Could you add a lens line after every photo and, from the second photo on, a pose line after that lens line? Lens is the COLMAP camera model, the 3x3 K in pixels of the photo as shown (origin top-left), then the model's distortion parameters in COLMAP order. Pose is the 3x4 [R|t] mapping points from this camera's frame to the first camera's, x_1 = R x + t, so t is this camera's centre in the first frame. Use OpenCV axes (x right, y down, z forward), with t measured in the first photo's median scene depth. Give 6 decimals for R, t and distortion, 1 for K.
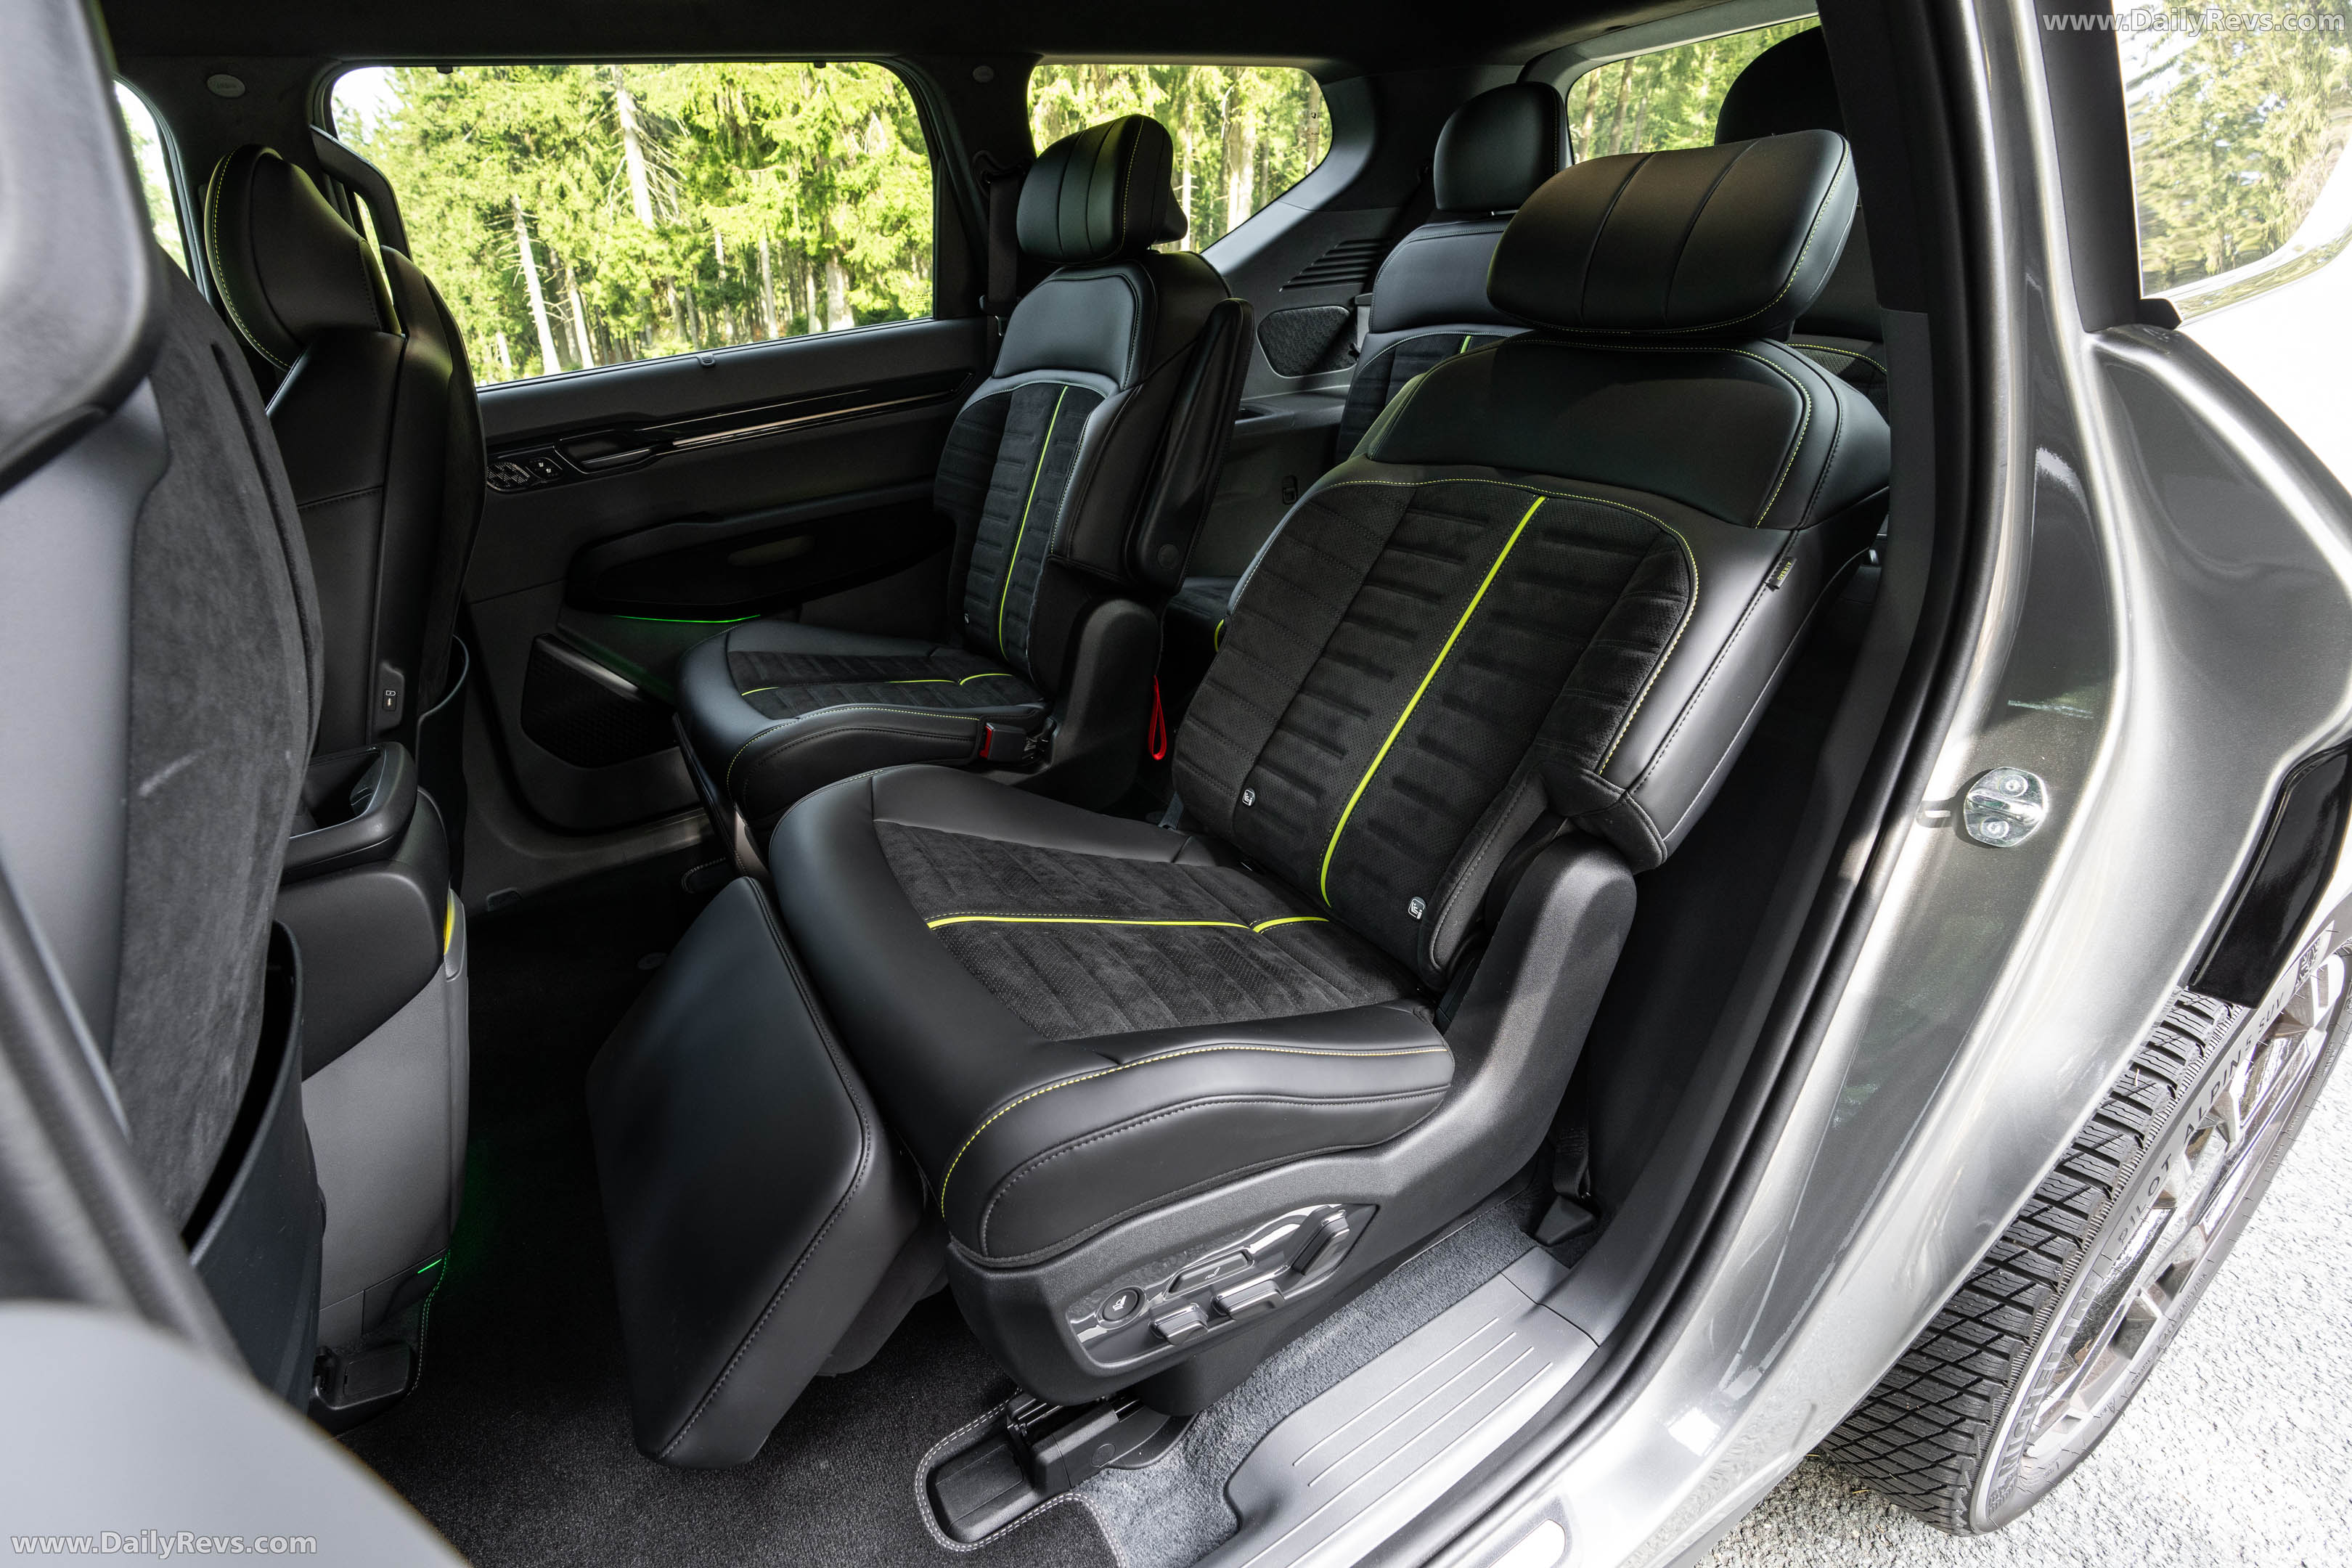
lens RADIAL K [[1078.1, 0, 1174.7], [0, 1078.1, 797.2], [0, 0, 1]] dist [-0.053229, 0.015823]
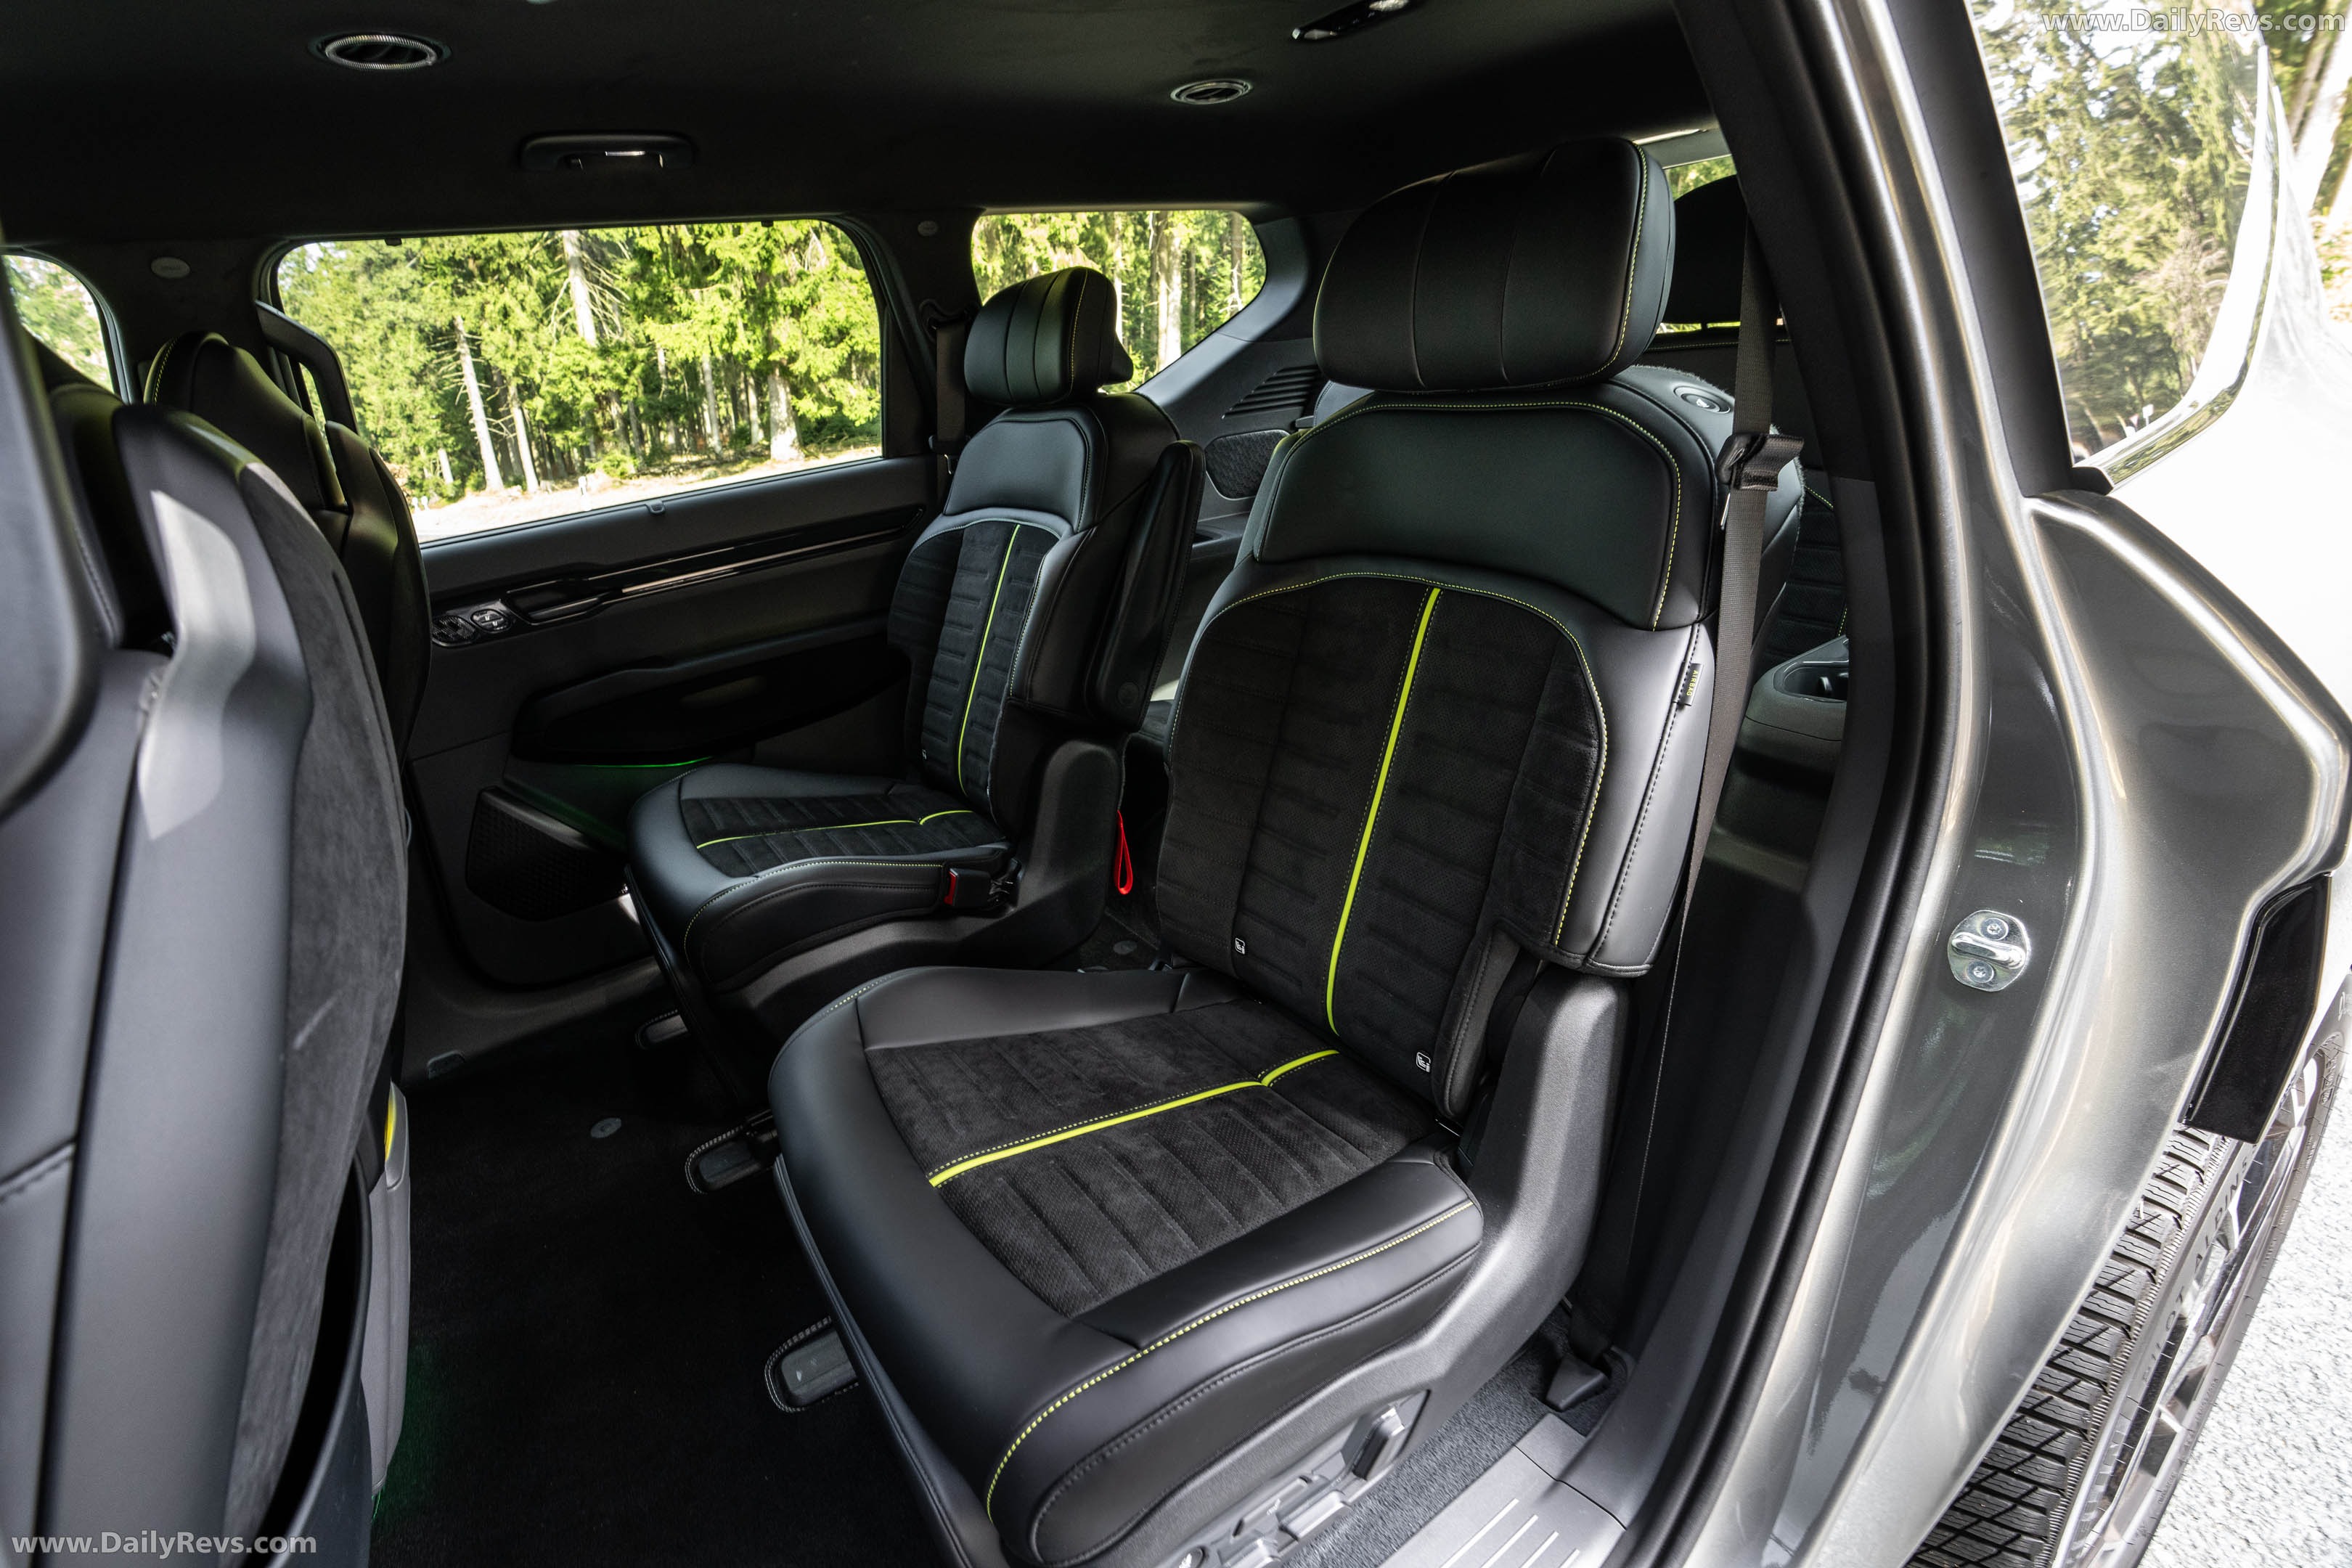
lens RADIAL K [[1078.1, 0, 1170.5], [0, 1078.1, 785.9], [0, 0, 1]] dist [-0.053229, 0.015823]
pose [[0.998313, -0.040262, 0.041827, -0.010123], [0.043813, 0.995177, -0.087768, -0.040135], [-0.038091, 0.089452, 0.995262, 0.008009]]
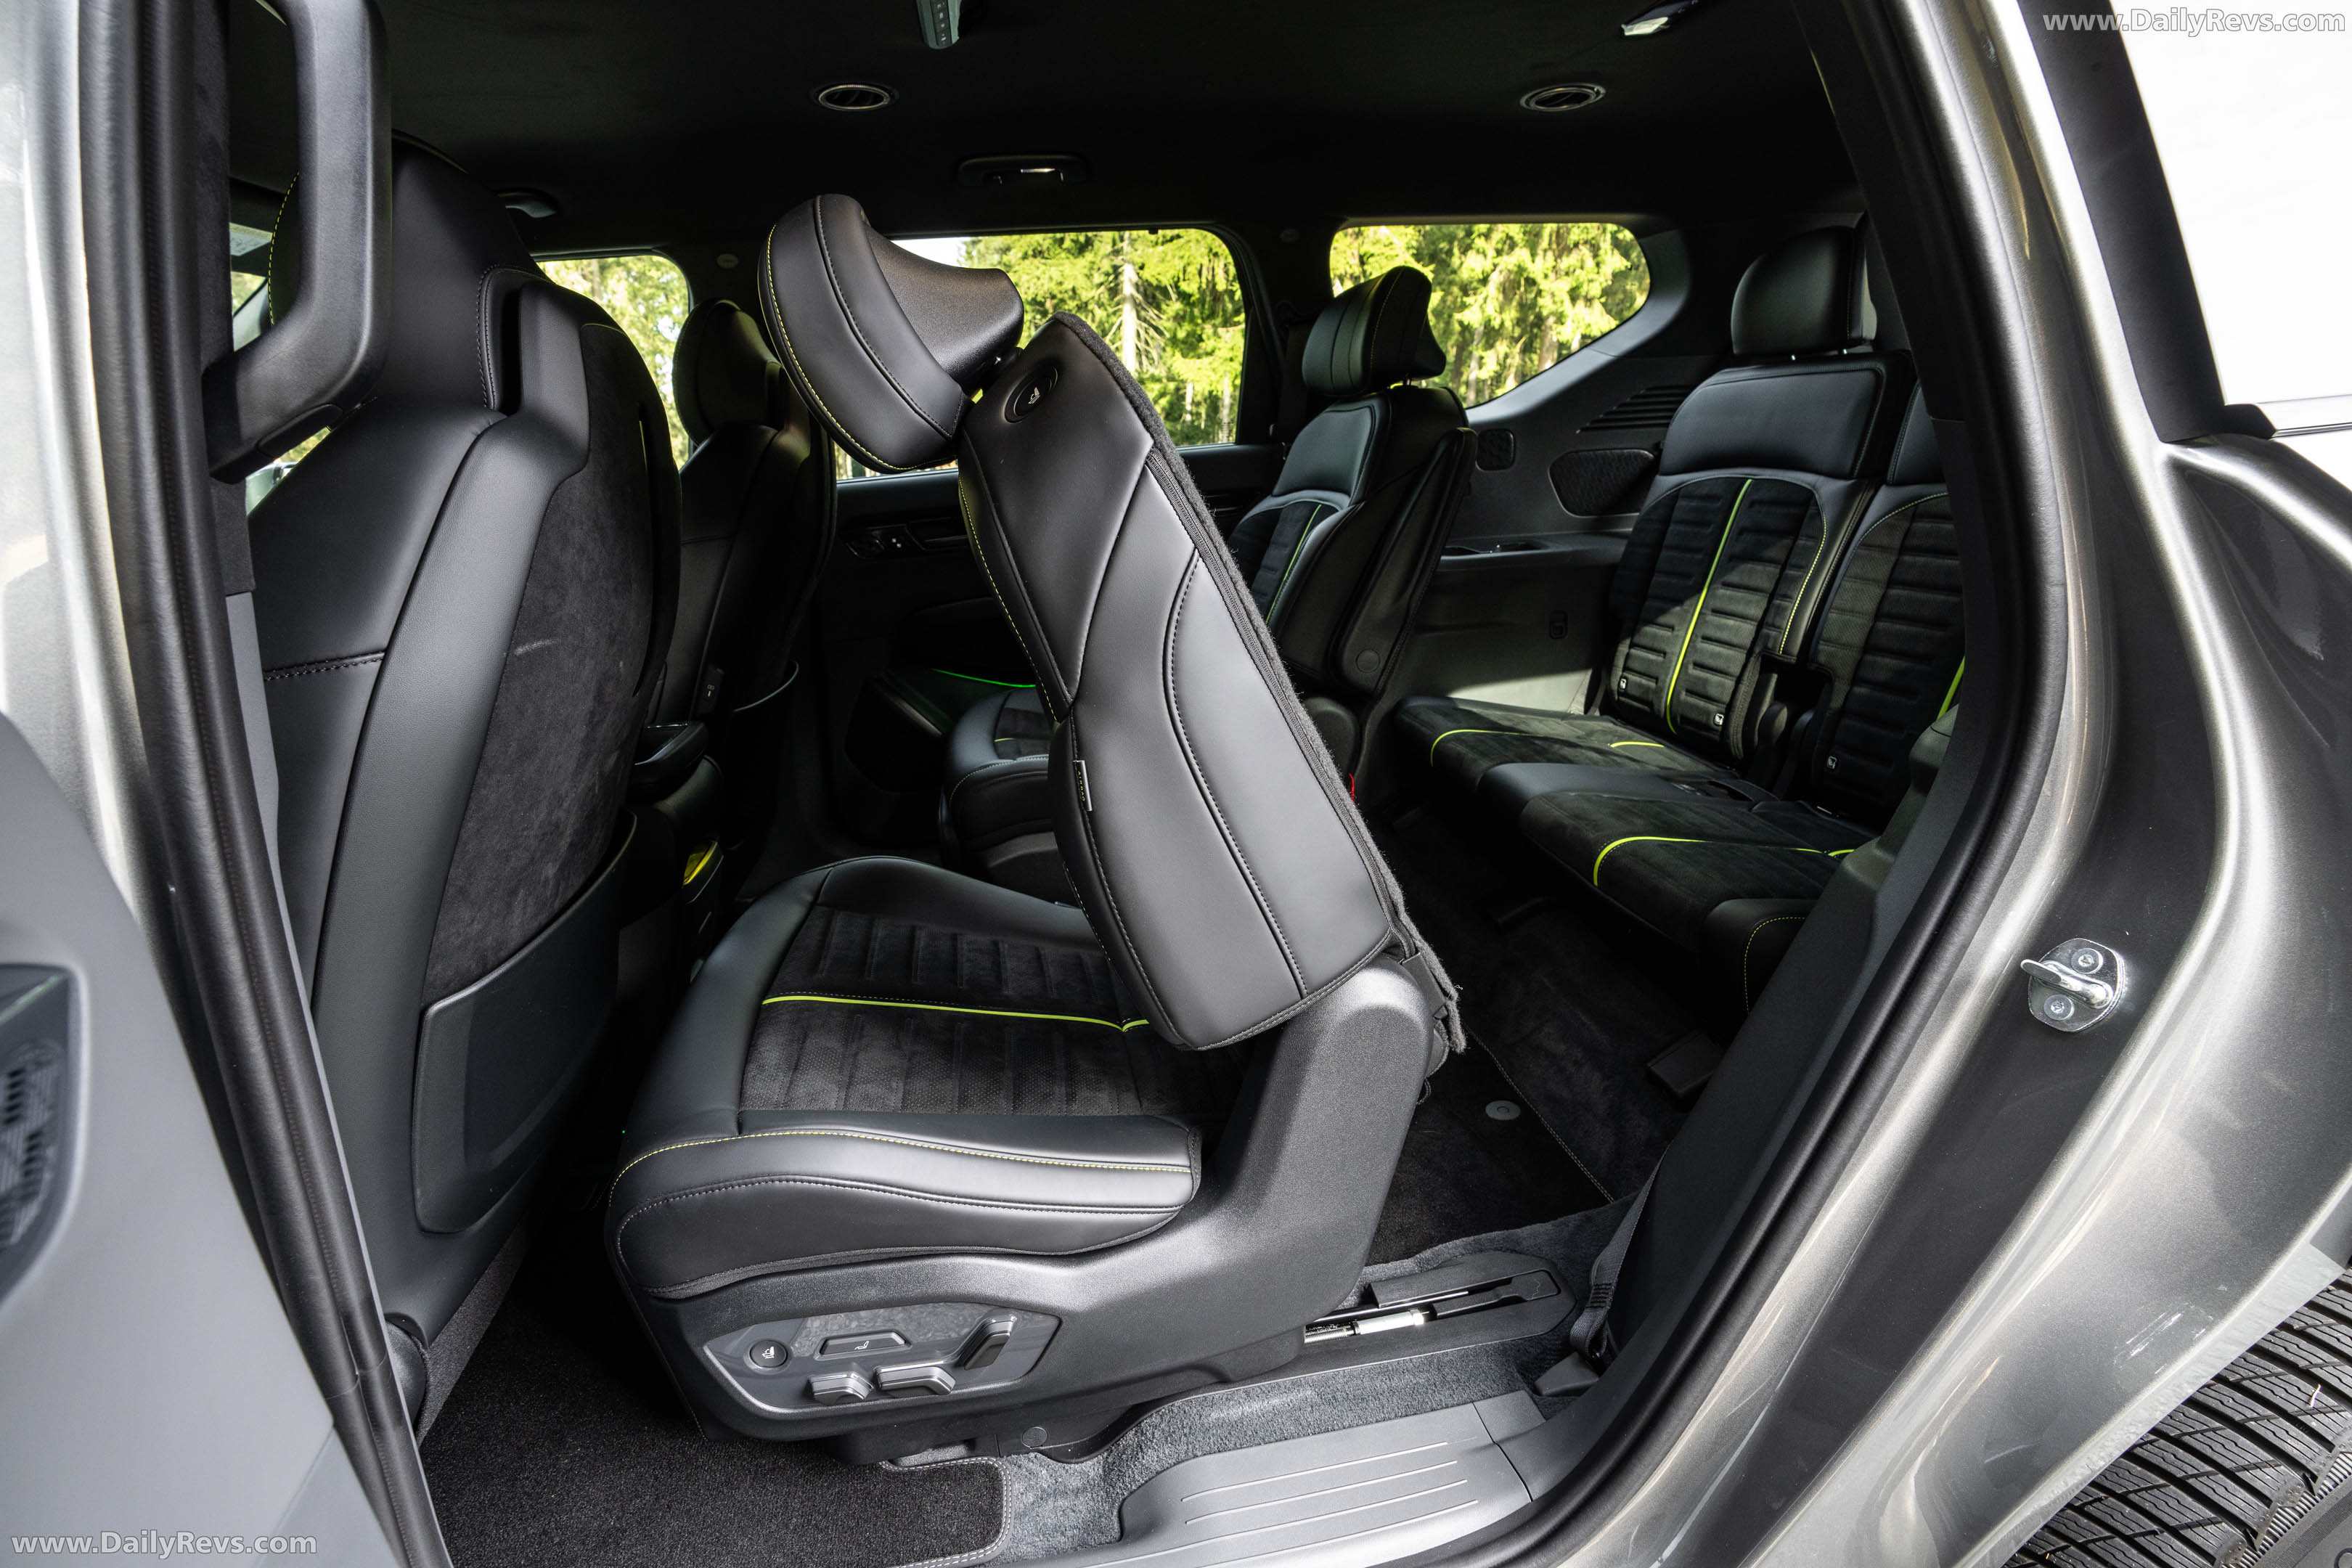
lens RADIAL K [[1078.1, 0, 1166.8], [0, 1078.1, 788.7], [0, 0, 1]] dist [-0.053229, 0.015823]
pose [[0.925588, 0.141591, -0.351053, 0.165532], [-0.185938, 0.977877, -0.095834, 0.030380], [0.329717, 0.153977, 0.931438, -0.022115]]
